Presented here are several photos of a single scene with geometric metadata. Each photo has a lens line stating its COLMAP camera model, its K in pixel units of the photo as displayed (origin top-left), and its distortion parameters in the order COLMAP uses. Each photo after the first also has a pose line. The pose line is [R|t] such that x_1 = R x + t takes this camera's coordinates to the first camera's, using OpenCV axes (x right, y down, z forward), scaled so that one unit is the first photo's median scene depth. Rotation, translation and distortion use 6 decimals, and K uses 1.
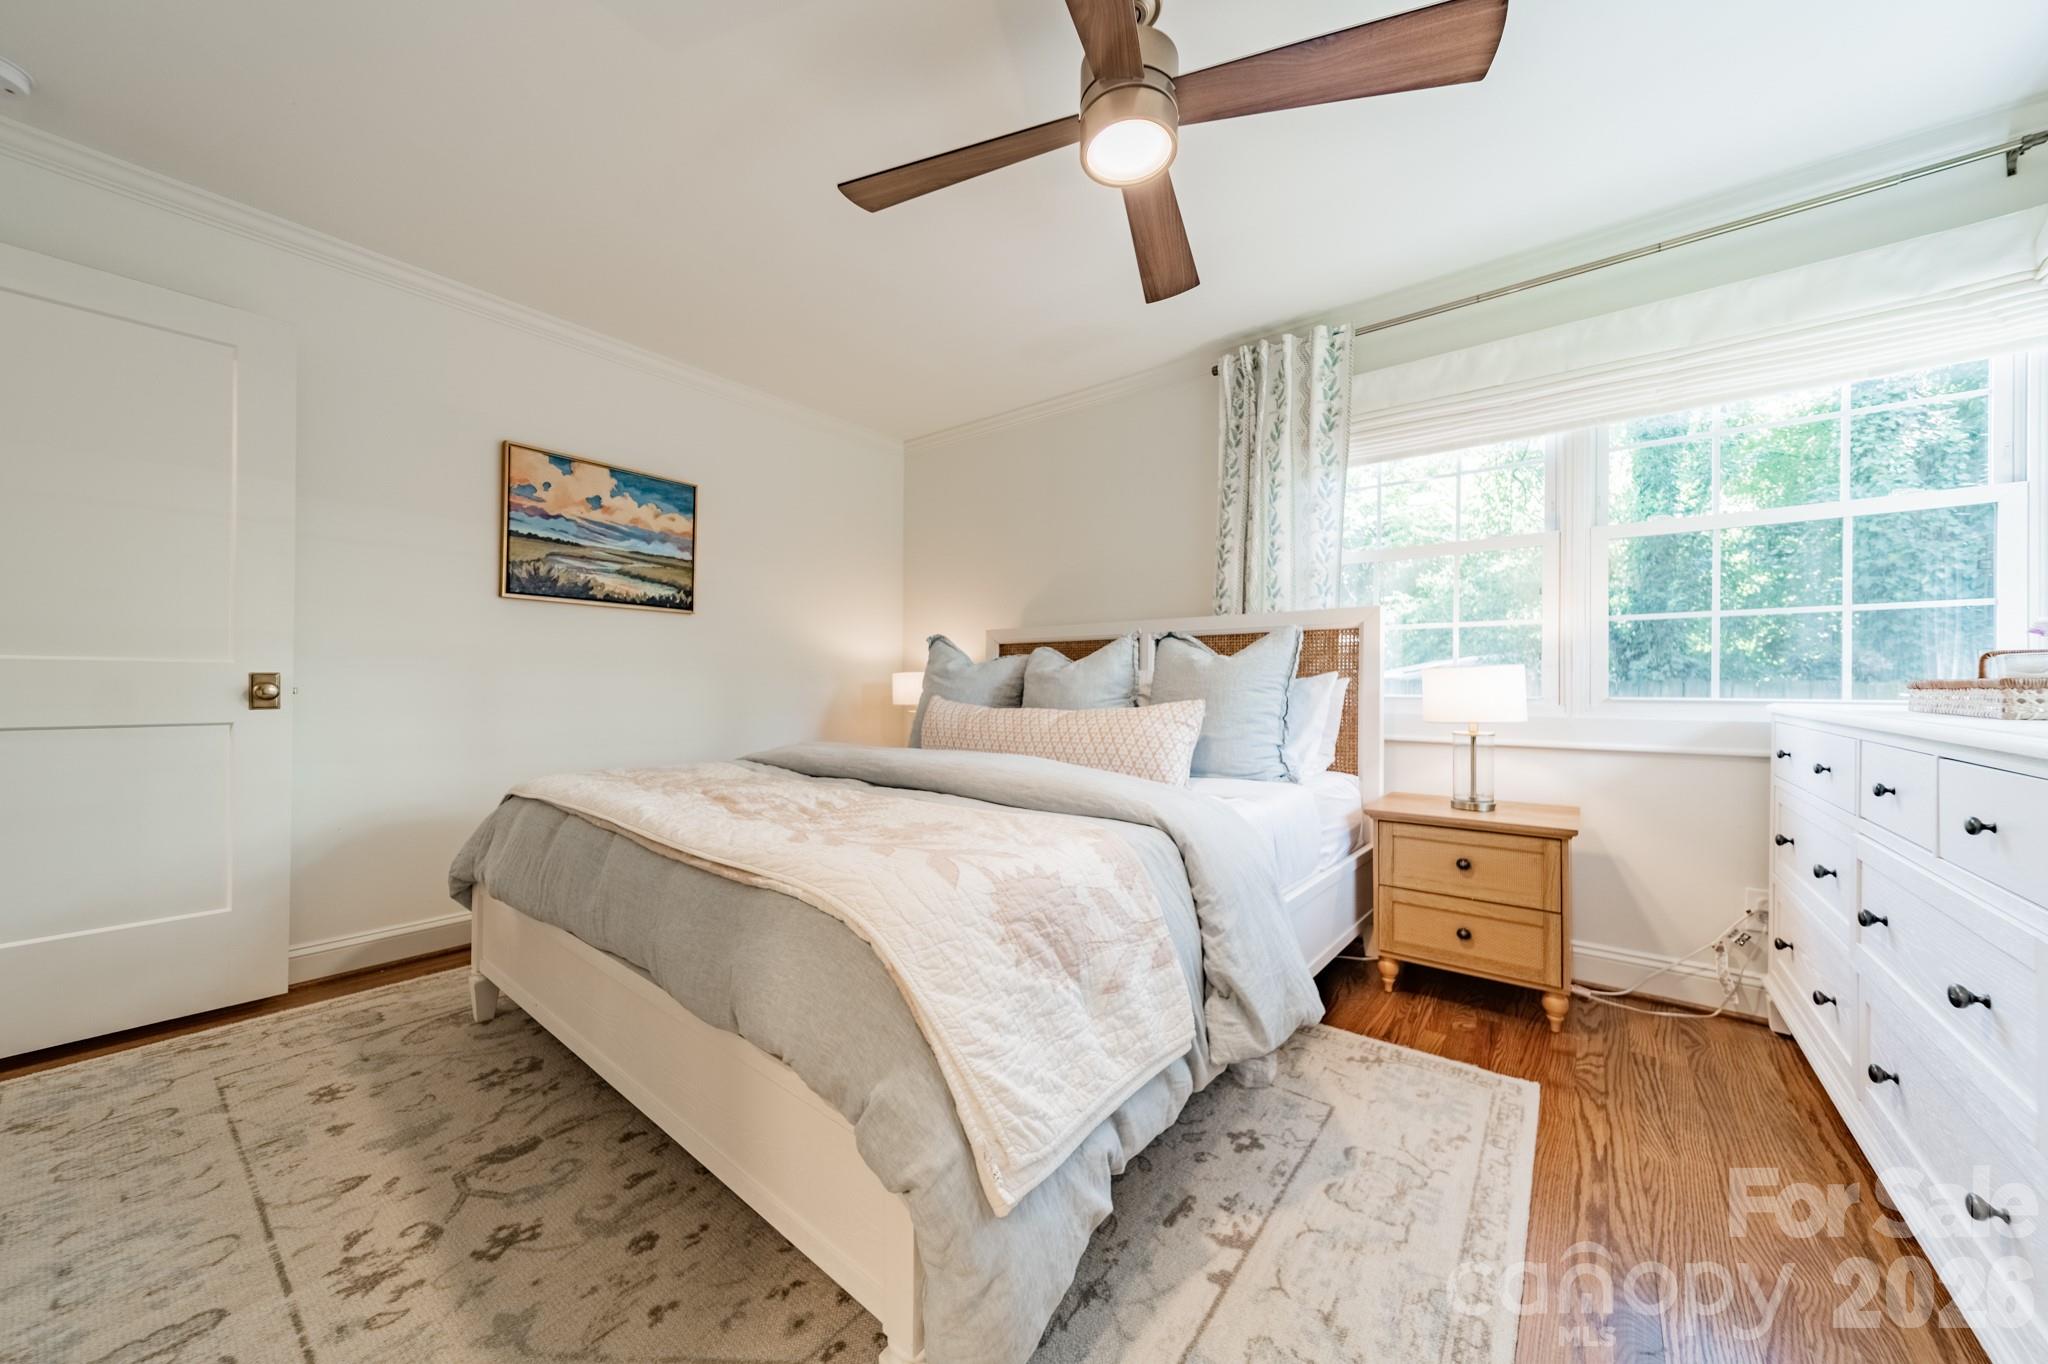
lens RADIAL K [[727.0, 0, 1020.4], [0, 727.0, 683.6], [0, 0, 1]] dist [0.009053, -0.000460]
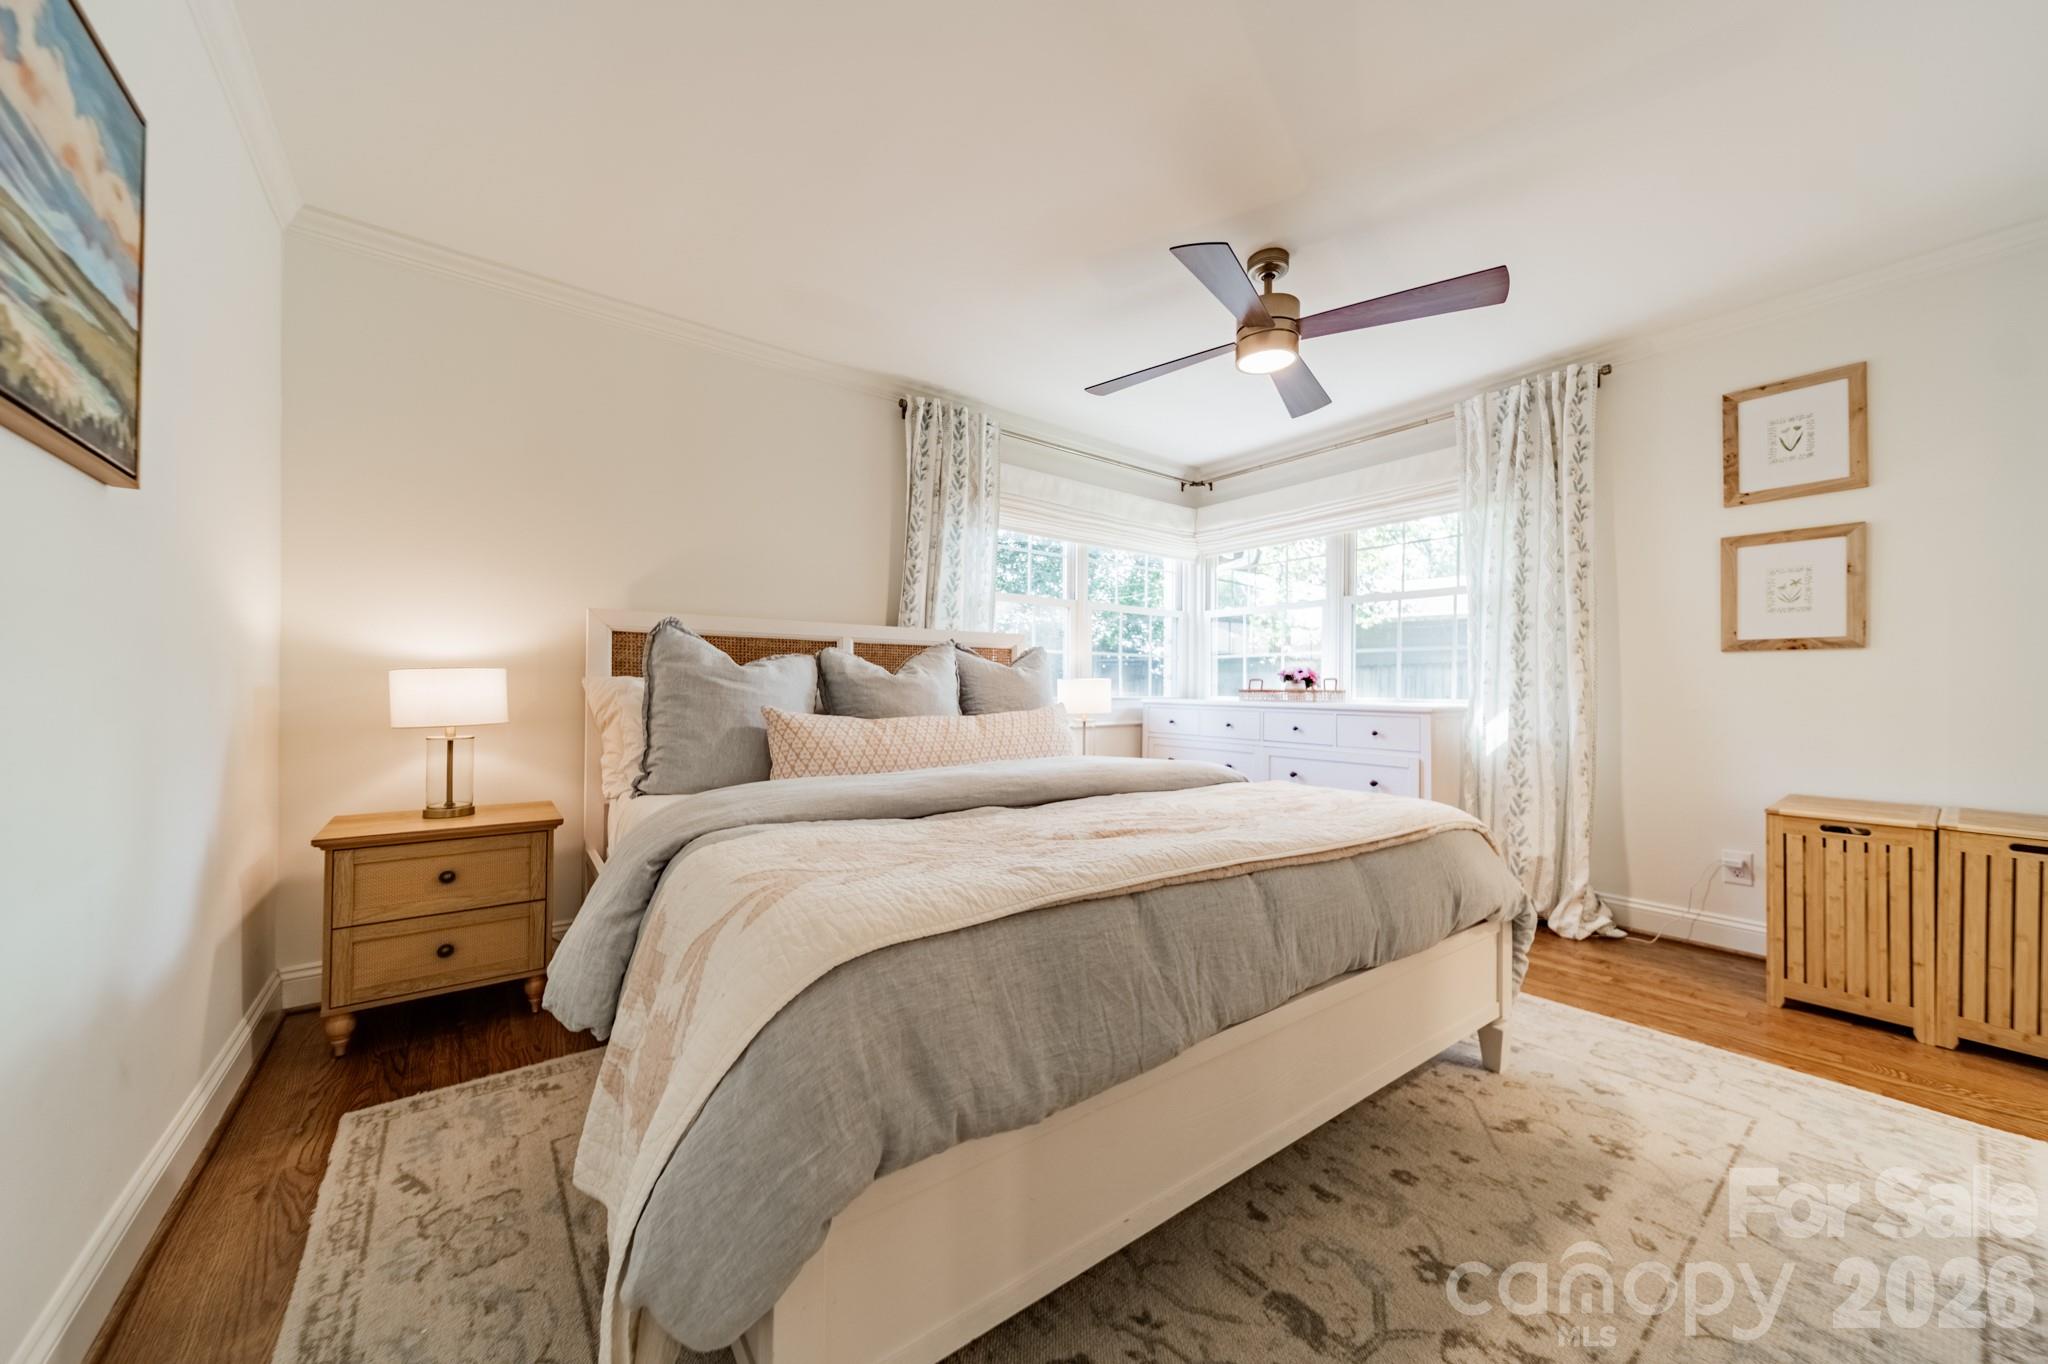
lens RADIAL K [[727.0, 0, 1015.5], [0, 727.0, 703.0], [0, 0, 1]] dist [0.009053, -0.000460]
pose [[0.244506, -0.022508, 0.969387, -0.807238], [-0.009248, 0.999631, 0.025543, -0.009413], [-0.969604, -0.015210, 0.244207, 0.600217]]
